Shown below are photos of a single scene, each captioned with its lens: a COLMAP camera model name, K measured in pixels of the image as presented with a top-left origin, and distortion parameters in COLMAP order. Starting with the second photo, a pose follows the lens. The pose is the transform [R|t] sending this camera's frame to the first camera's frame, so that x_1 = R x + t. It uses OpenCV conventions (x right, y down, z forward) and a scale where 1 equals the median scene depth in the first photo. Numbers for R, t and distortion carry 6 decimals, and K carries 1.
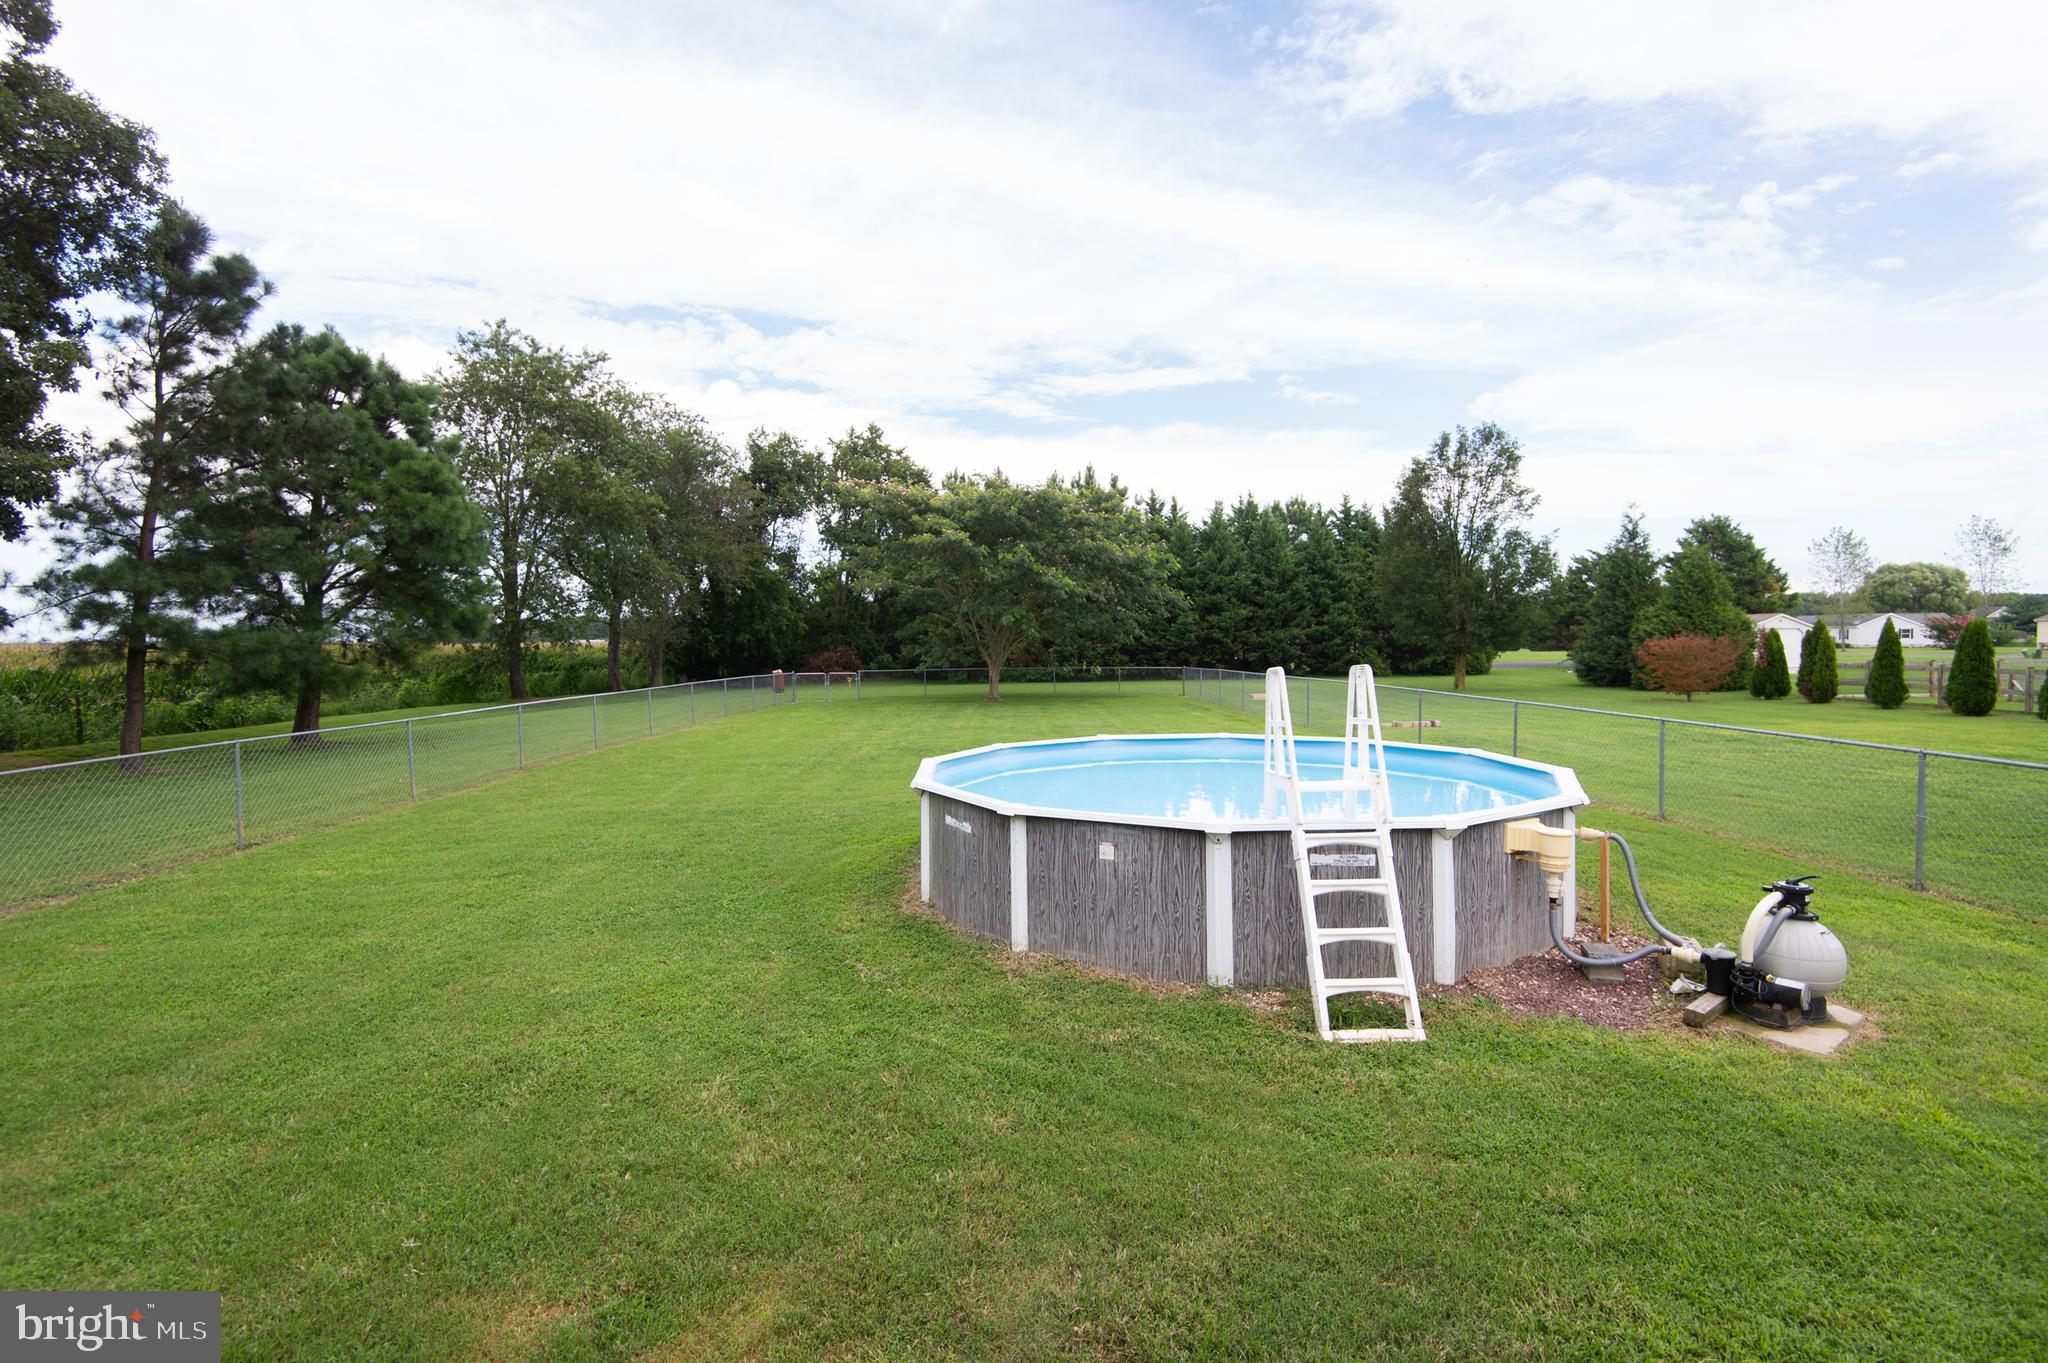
lens RADIAL K [[937.5, 0, 1028.2], [0, 937.5, 680.3], [0, 0, 1]] dist [0.025892, -0.013239]
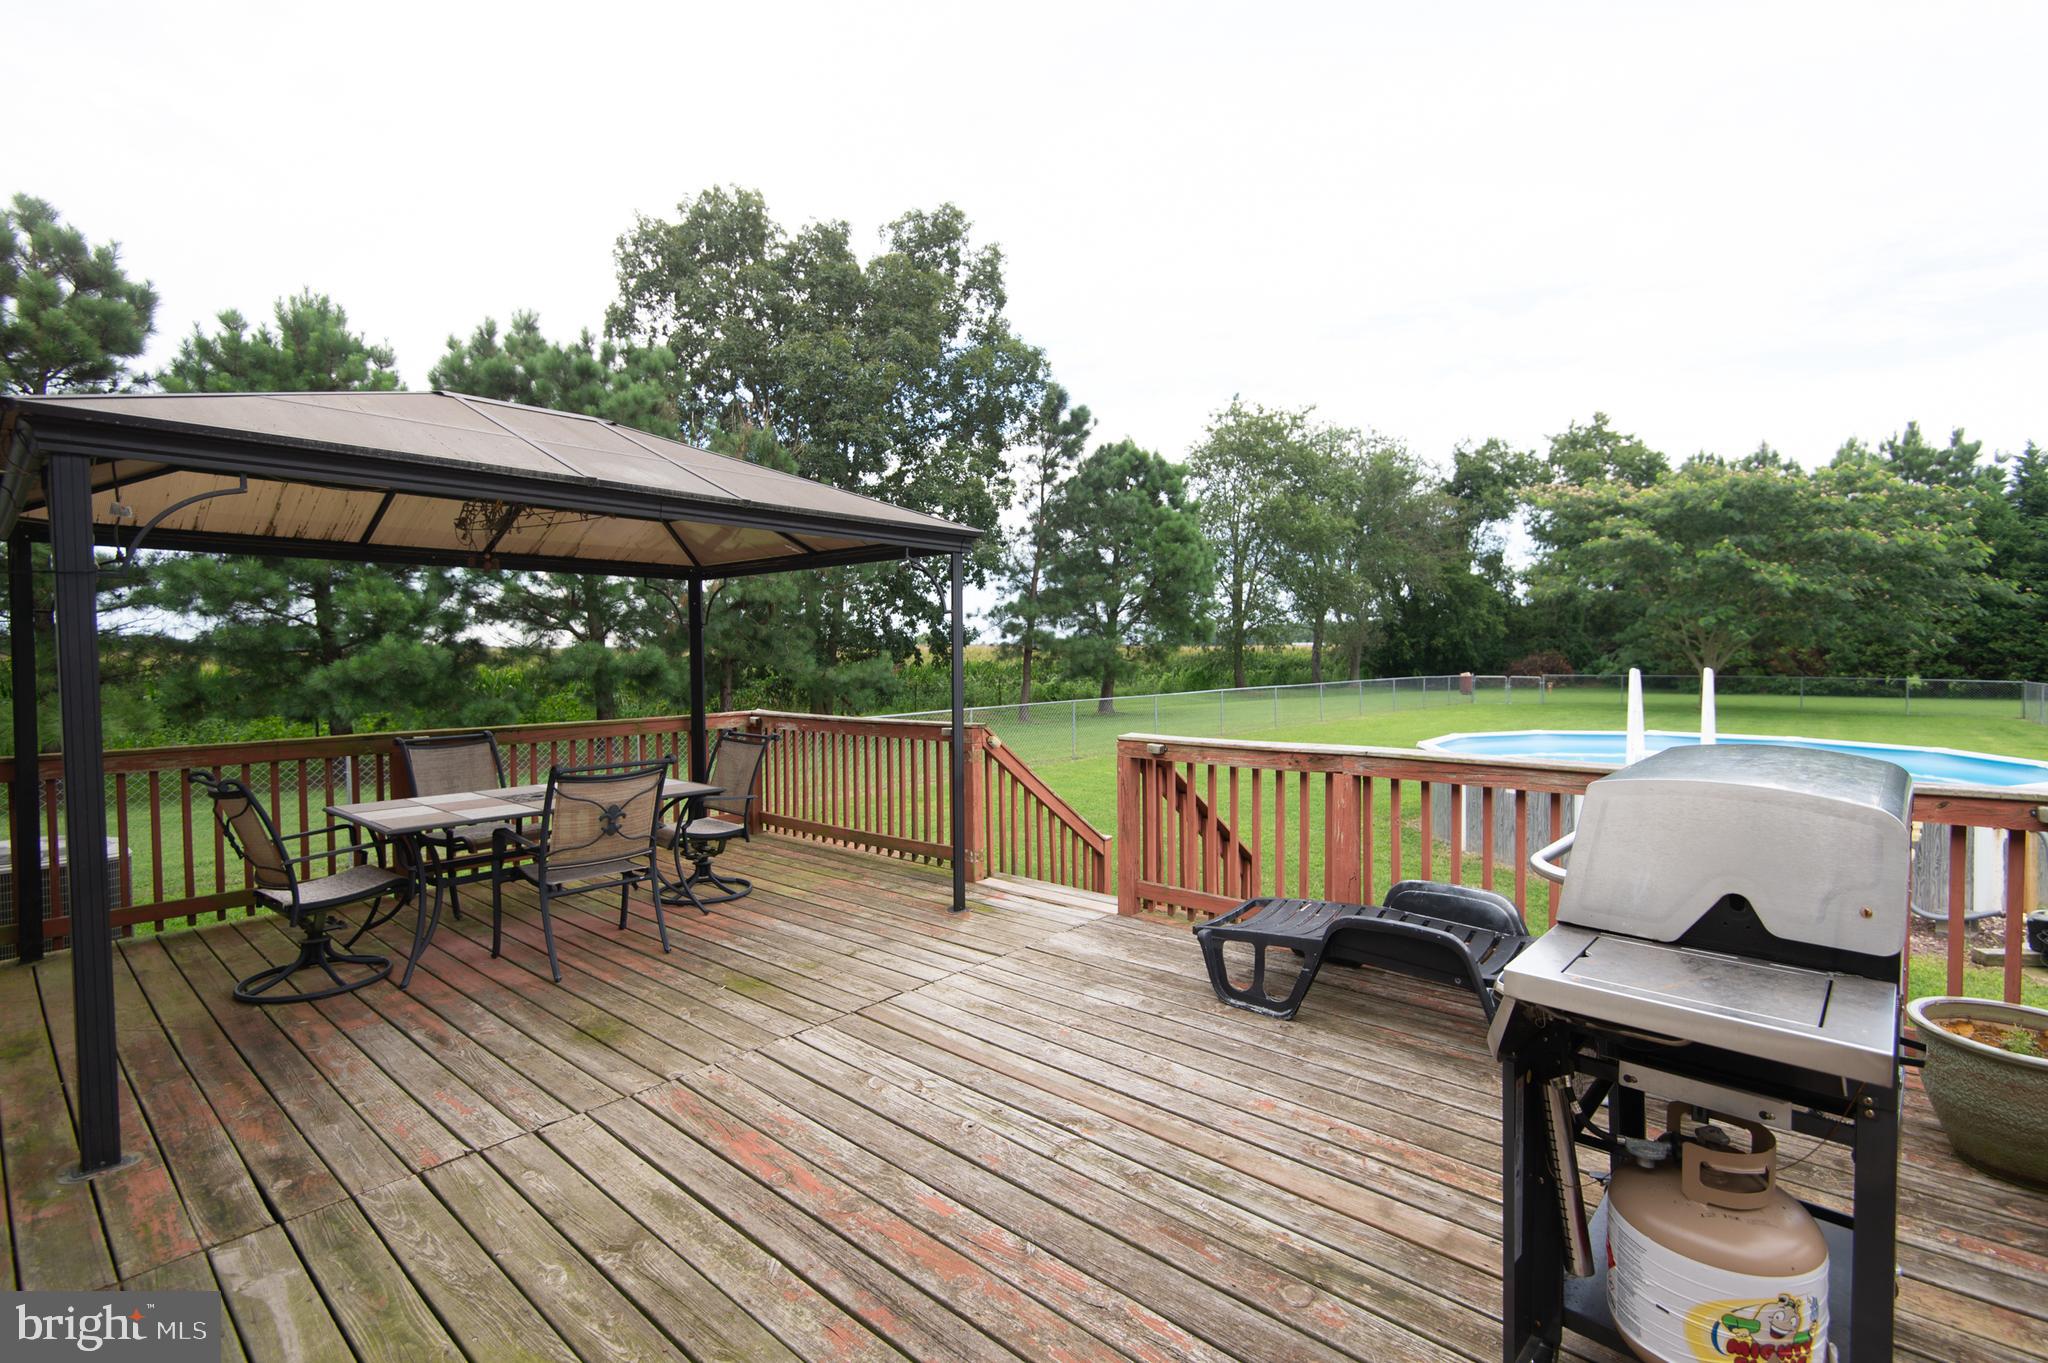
lens RADIAL K [[937.5, 0, 1021.5], [0, 937.5, 680.3], [0, 0, 1]] dist [0.025892, -0.013239]
pose [[0.733002, 0.027779, -0.679659, 0.182108], [-0.029380, 0.999526, 0.009167, 0.005953], [0.679591, 0.013249, 0.733471, -0.224337]]
